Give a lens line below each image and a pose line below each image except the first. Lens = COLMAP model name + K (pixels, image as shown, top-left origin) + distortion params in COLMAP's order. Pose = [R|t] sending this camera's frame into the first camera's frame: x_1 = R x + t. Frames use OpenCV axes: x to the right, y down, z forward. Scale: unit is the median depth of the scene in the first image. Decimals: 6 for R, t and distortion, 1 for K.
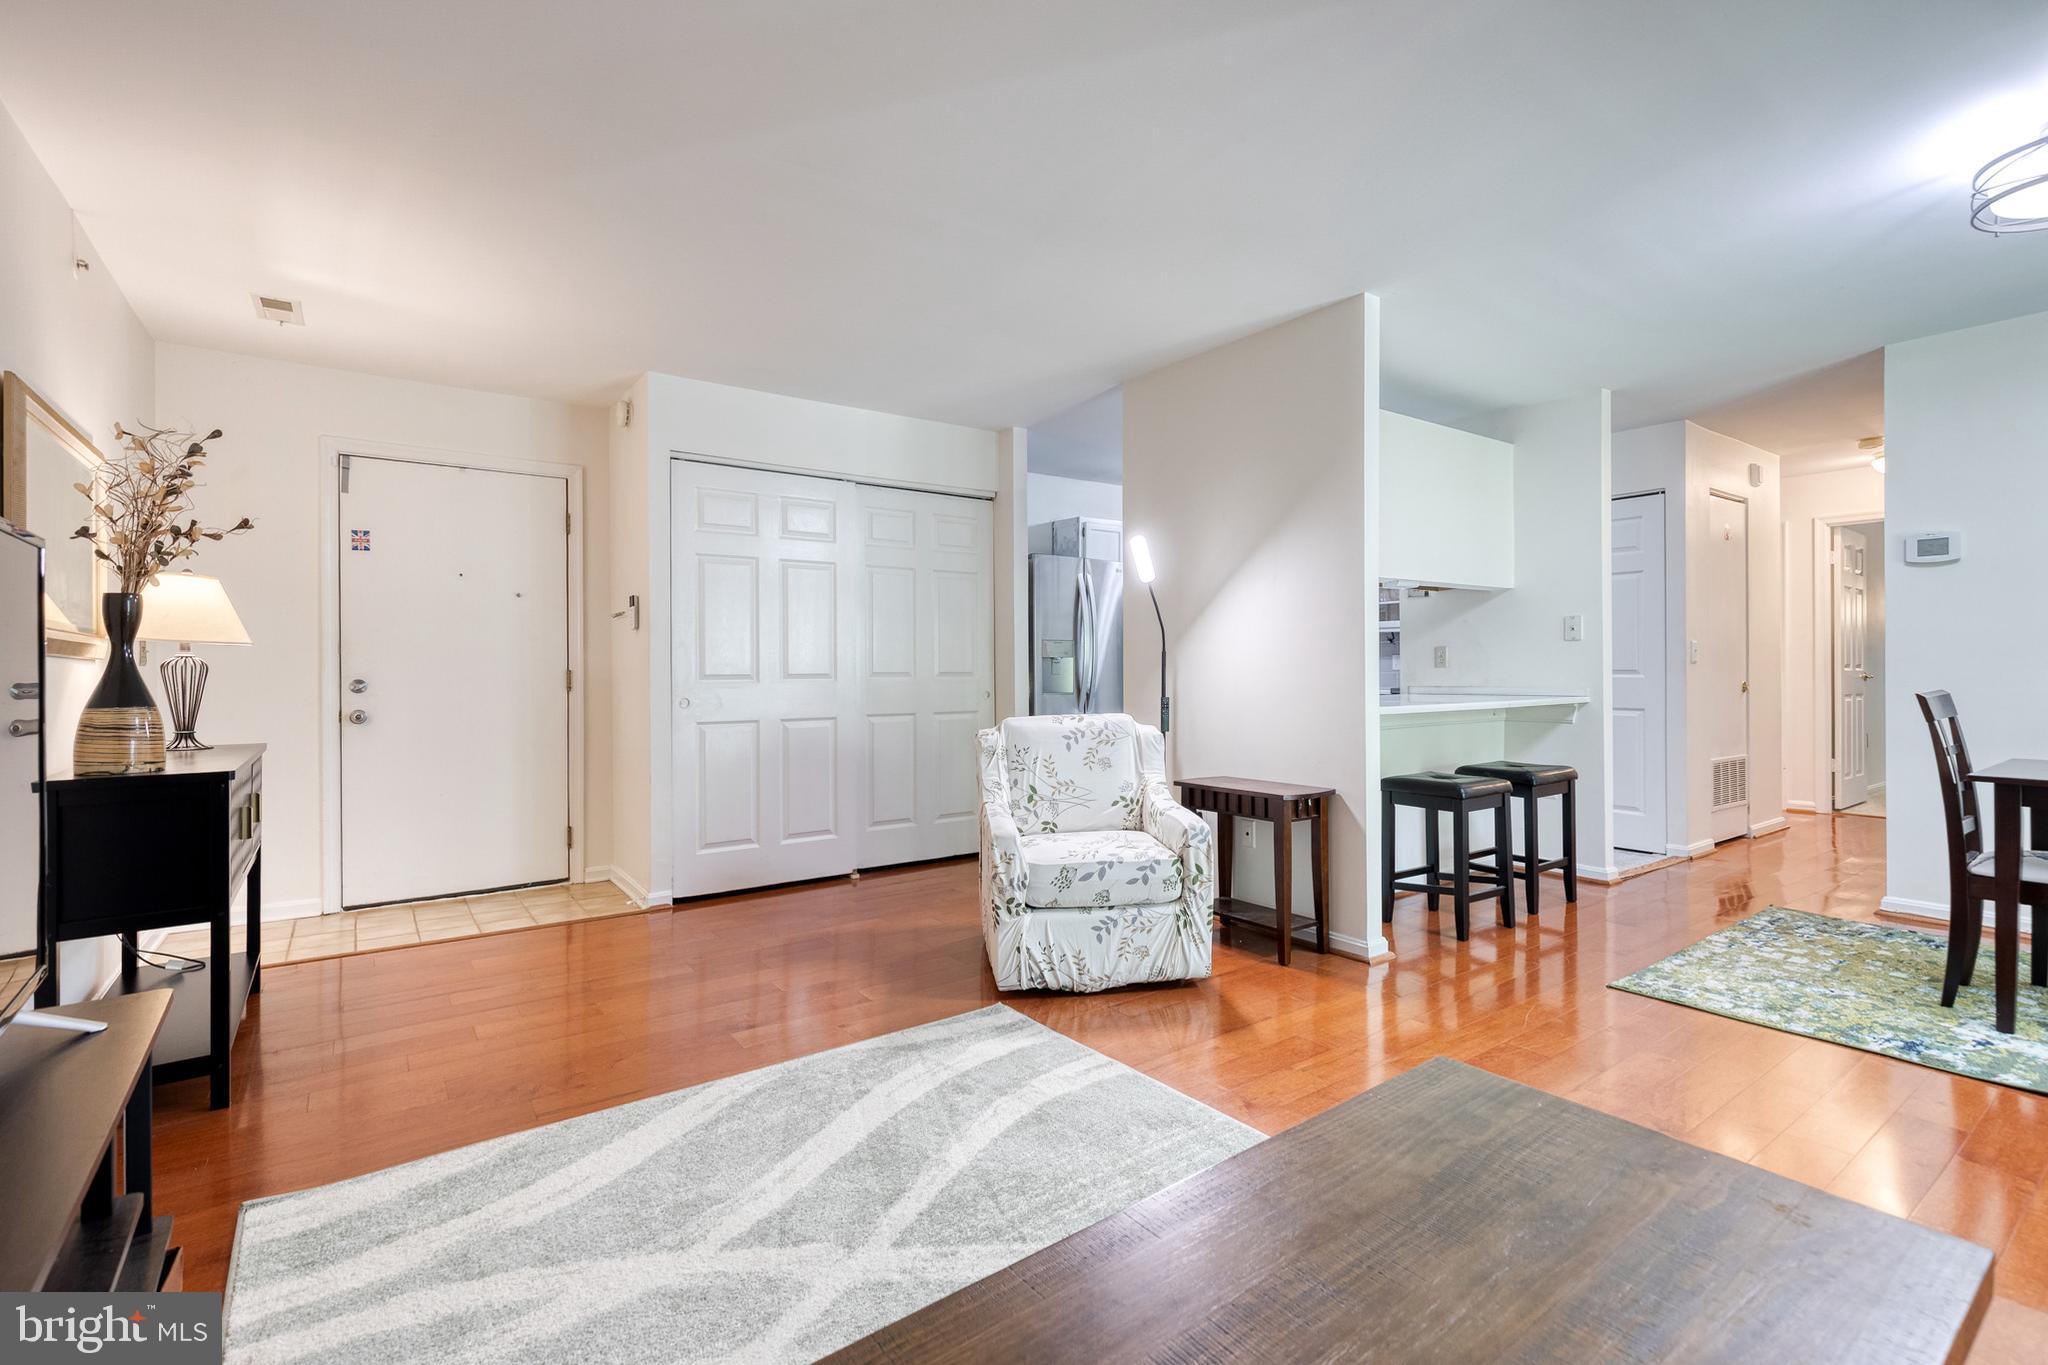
lens RADIAL K [[927.7, 0, 1036.7], [0, 927.7, 667.9], [0, 0, 1]] dist [0.013083, -0.004616]
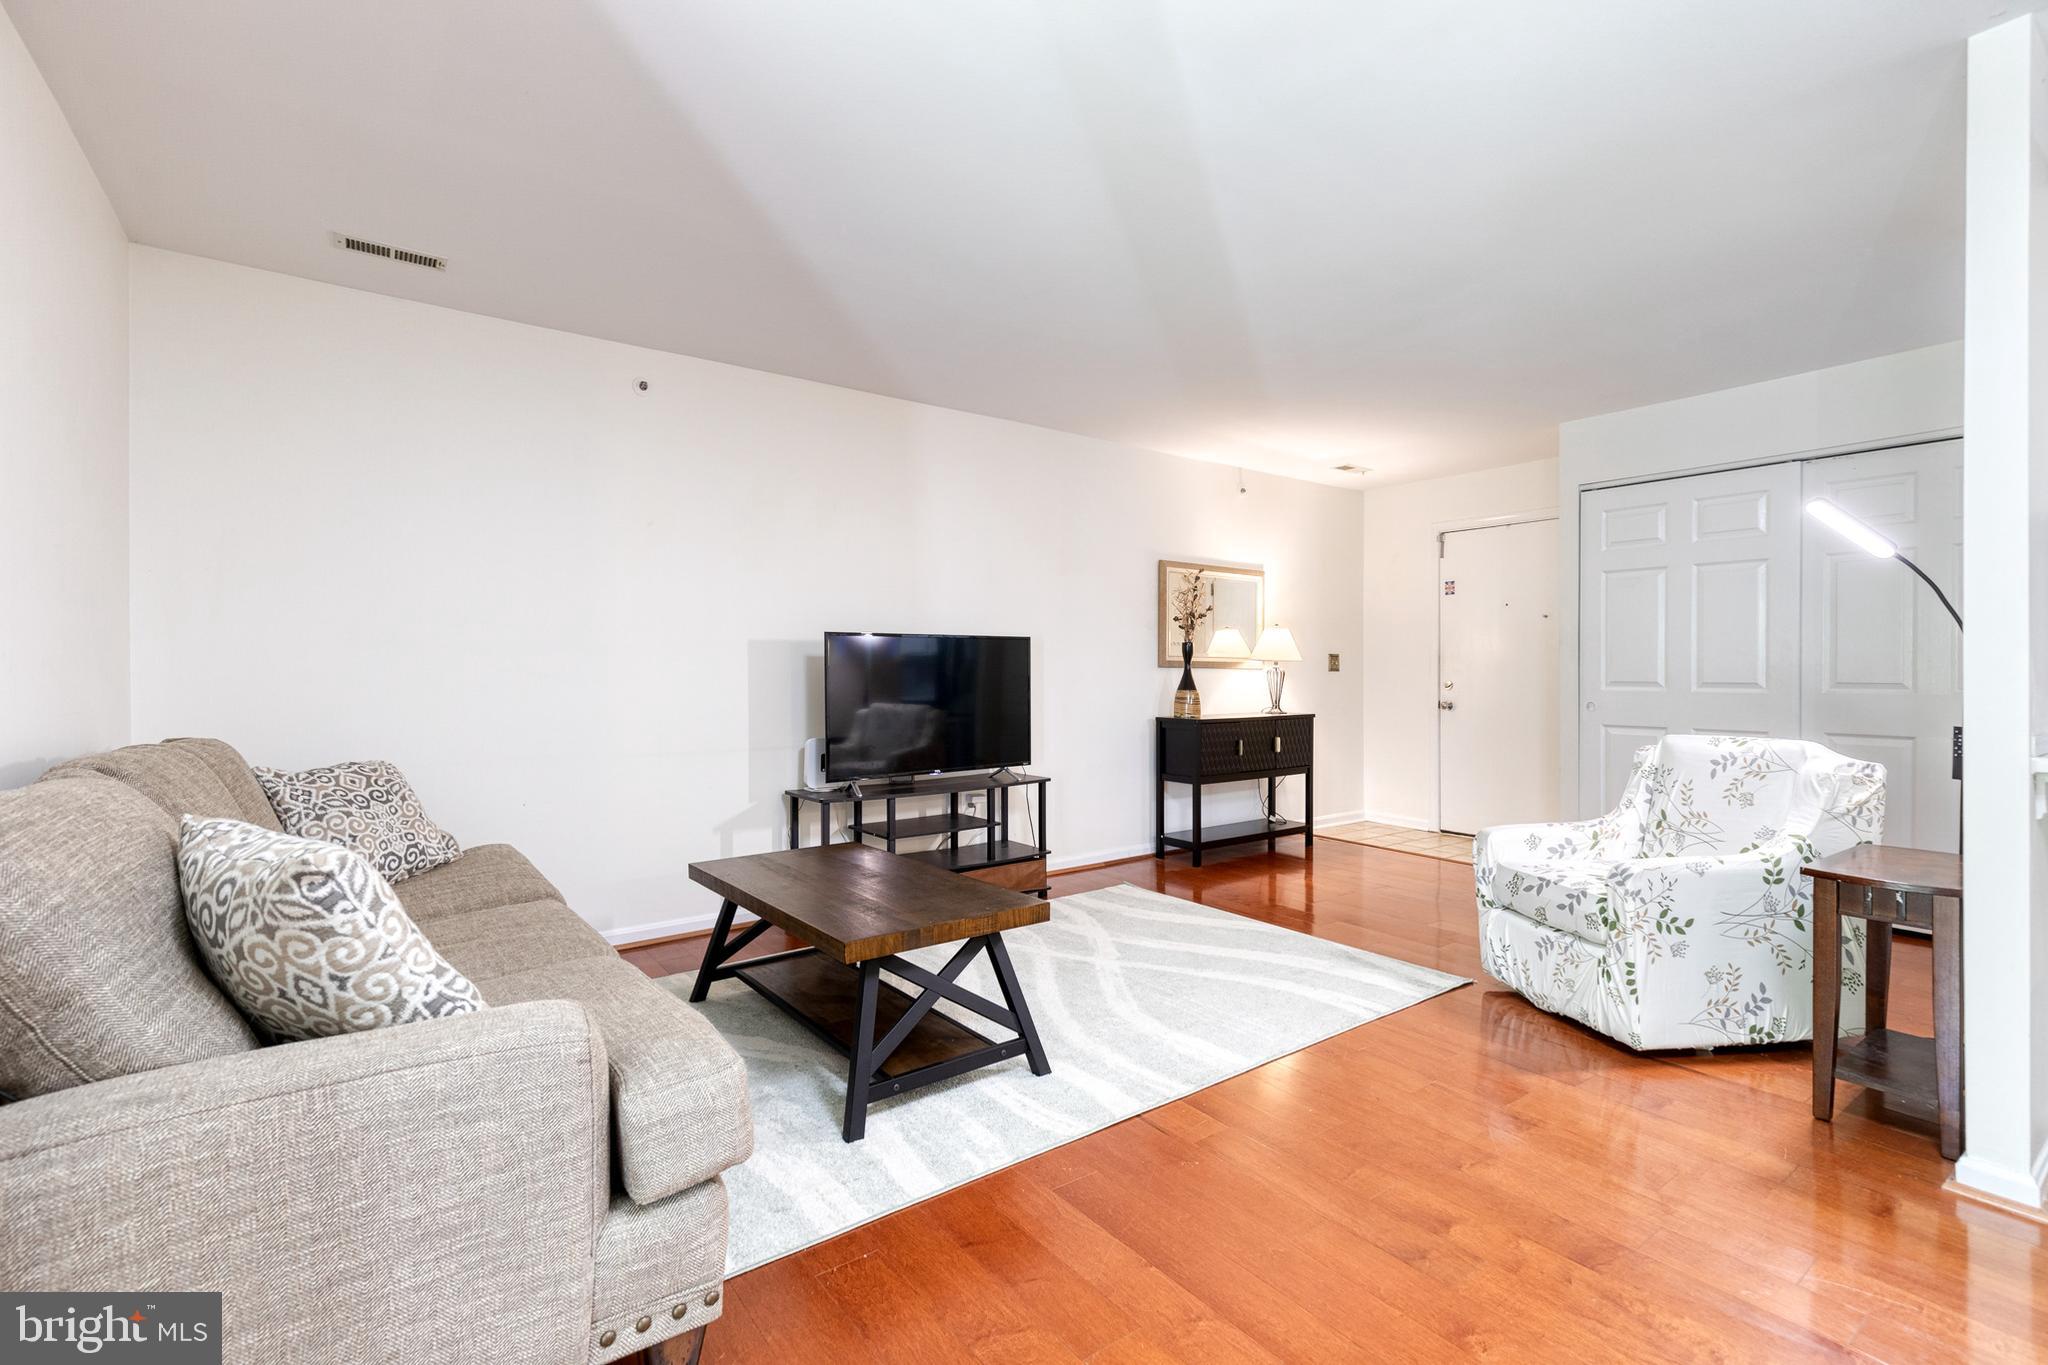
lens RADIAL K [[924.8, 0, 1035.7], [0, 924.8, 676.7], [0, 0, 1]] dist [-0.000197, -0.001163]
pose [[-0.004185, 0.009961, -0.999942, 1.018593], [-0.000908, 0.999950, 0.009965, -0.011830], [0.999991, 0.000950, -0.004176, 0.459771]]
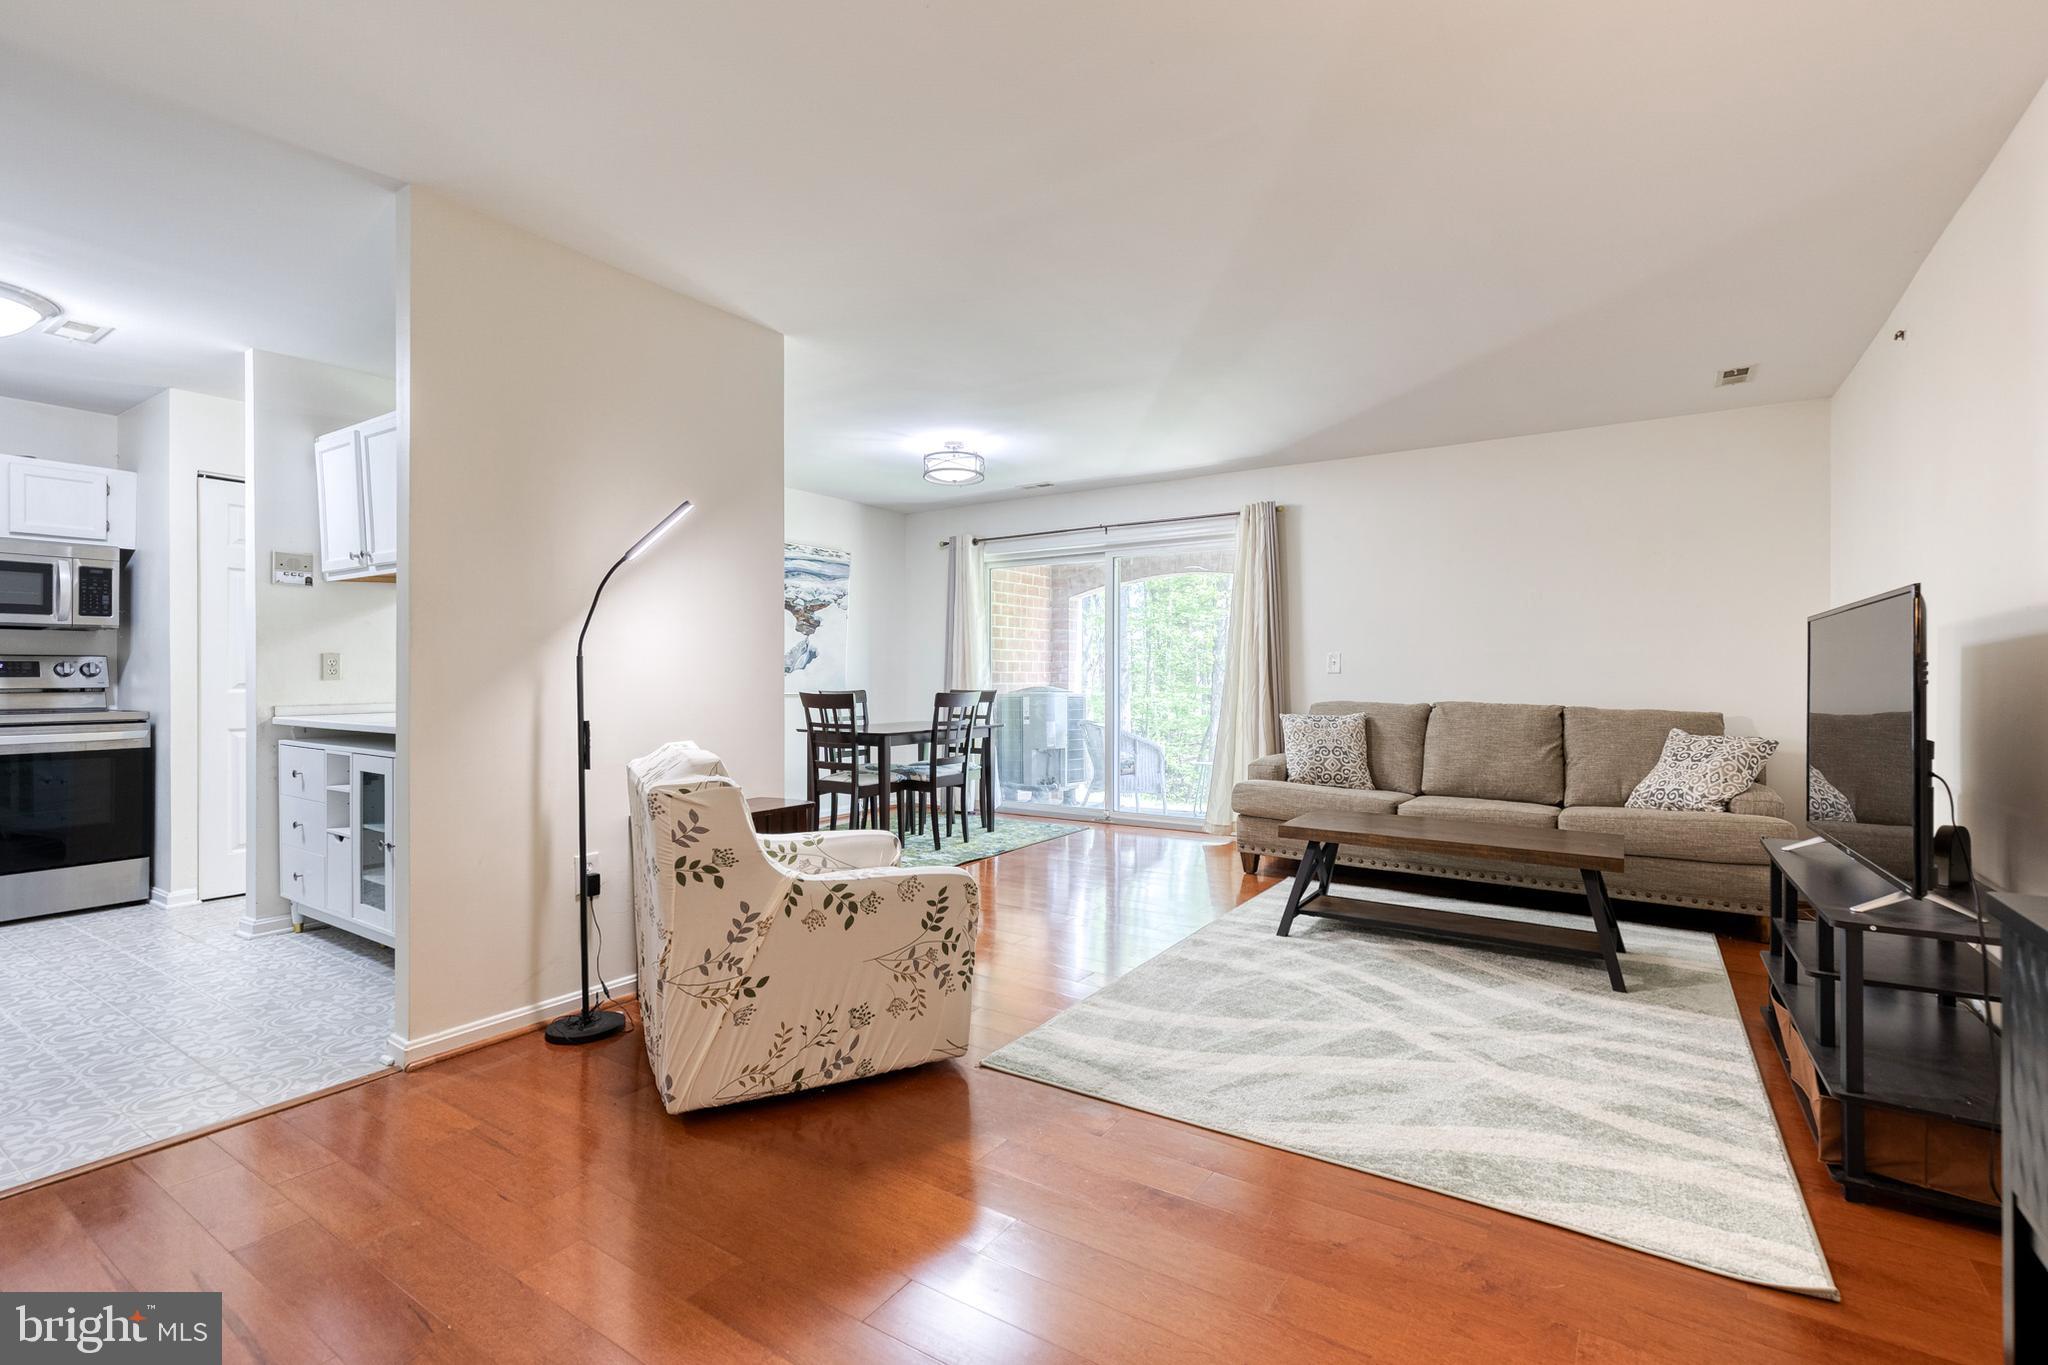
lens RADIAL K [[924.8, 0, 1035.7], [0, 924.8, 676.7], [0, 0, 1]] dist [-0.000197, -0.001163]
pose [[-0.339032, 0.002303, 0.940772, -0.838137], [0.001707, 0.999997, -0.001833, -0.001309], [-0.940773, 0.000984, -0.339035, 1.191392]]
